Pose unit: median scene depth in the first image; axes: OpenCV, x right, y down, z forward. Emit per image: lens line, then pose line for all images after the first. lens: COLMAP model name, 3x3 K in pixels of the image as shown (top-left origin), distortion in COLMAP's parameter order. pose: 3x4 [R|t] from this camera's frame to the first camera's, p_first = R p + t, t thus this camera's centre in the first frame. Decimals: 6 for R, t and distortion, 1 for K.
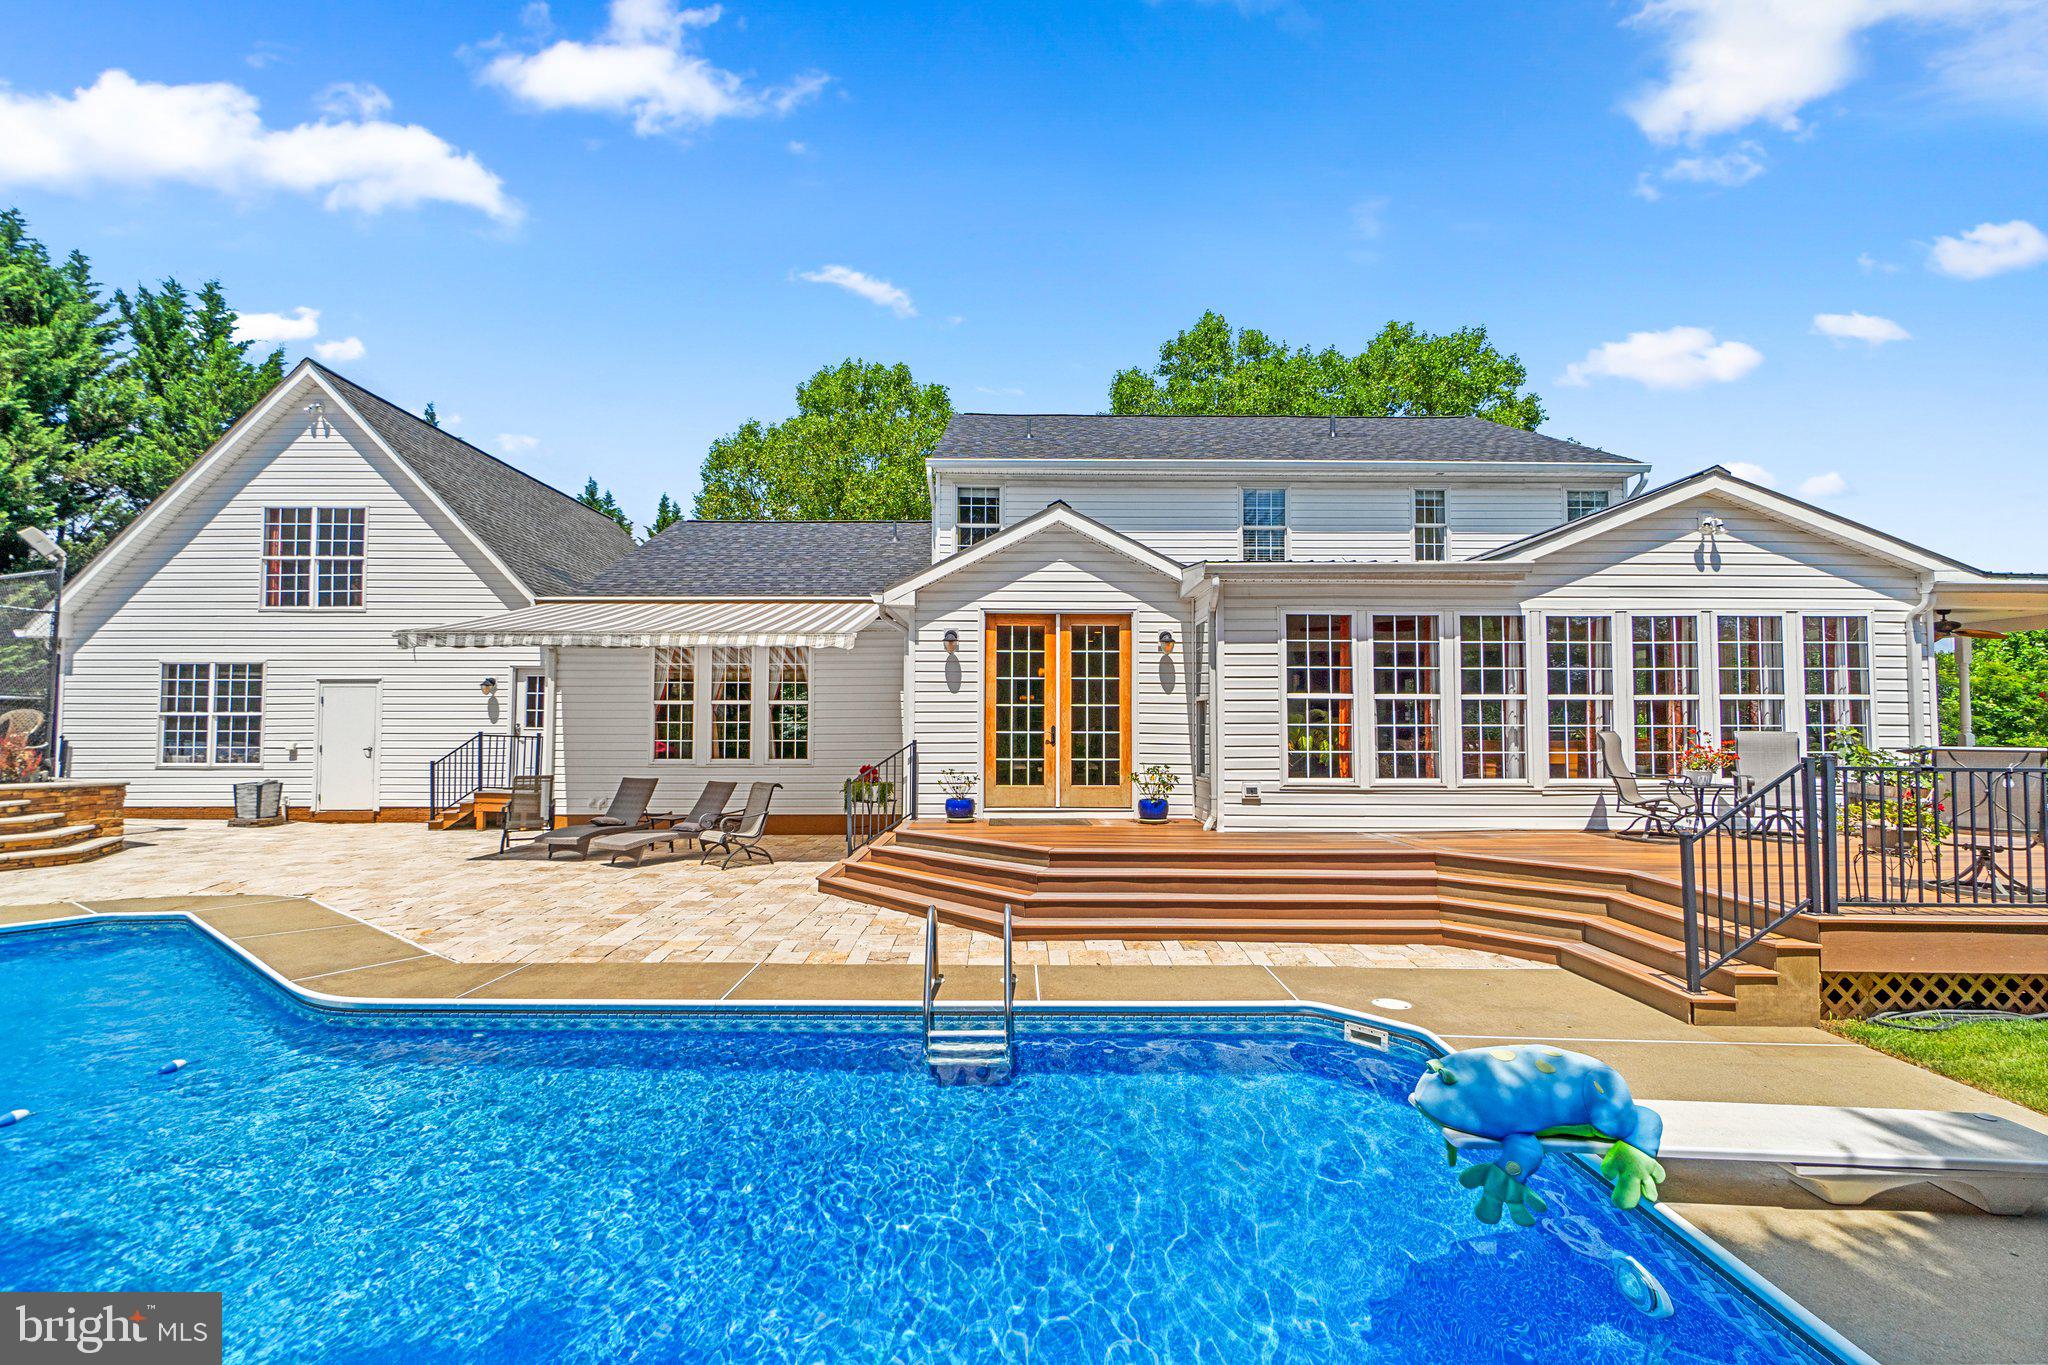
lens RADIAL K [[869.4, 0, 1024.0], [0, 869.4, 682.5], [0, 0, 1]] dist [-0.001432, 0.000091]
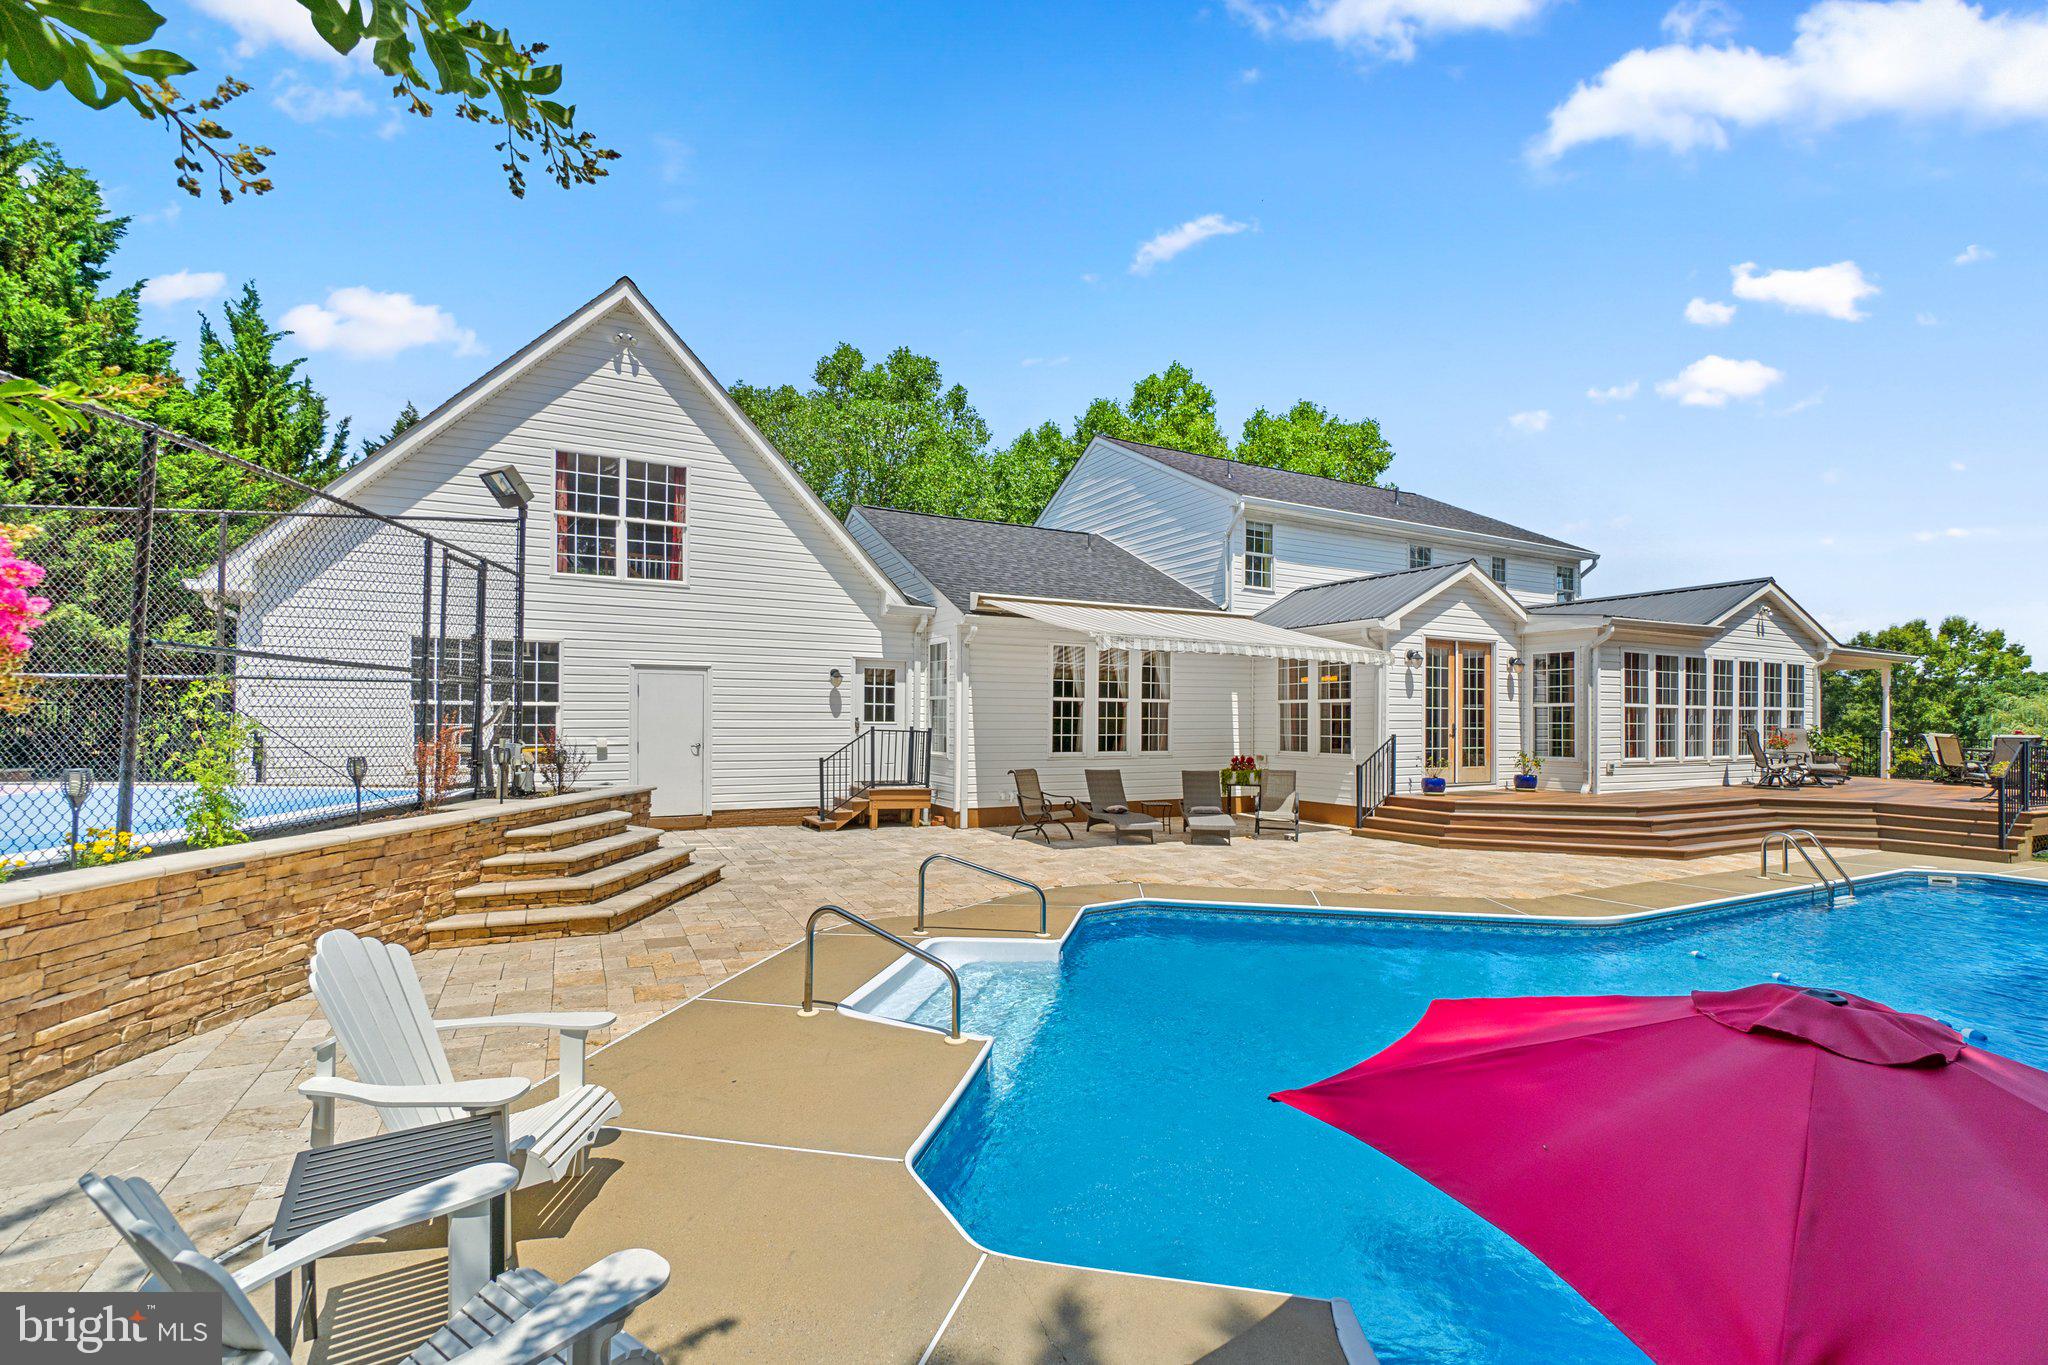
lens RADIAL K [[883.6, 0, 1018.8], [0, 883.6, 703.6], [0, 0, 1]] dist [0.000746, 0.000094]
pose [[0.888912, 0.012662, 0.457903, -0.954312], [-0.028542, 0.999207, 0.027778, 0.000040], [-0.457188, -0.037762, 0.888568, 0.065807]]
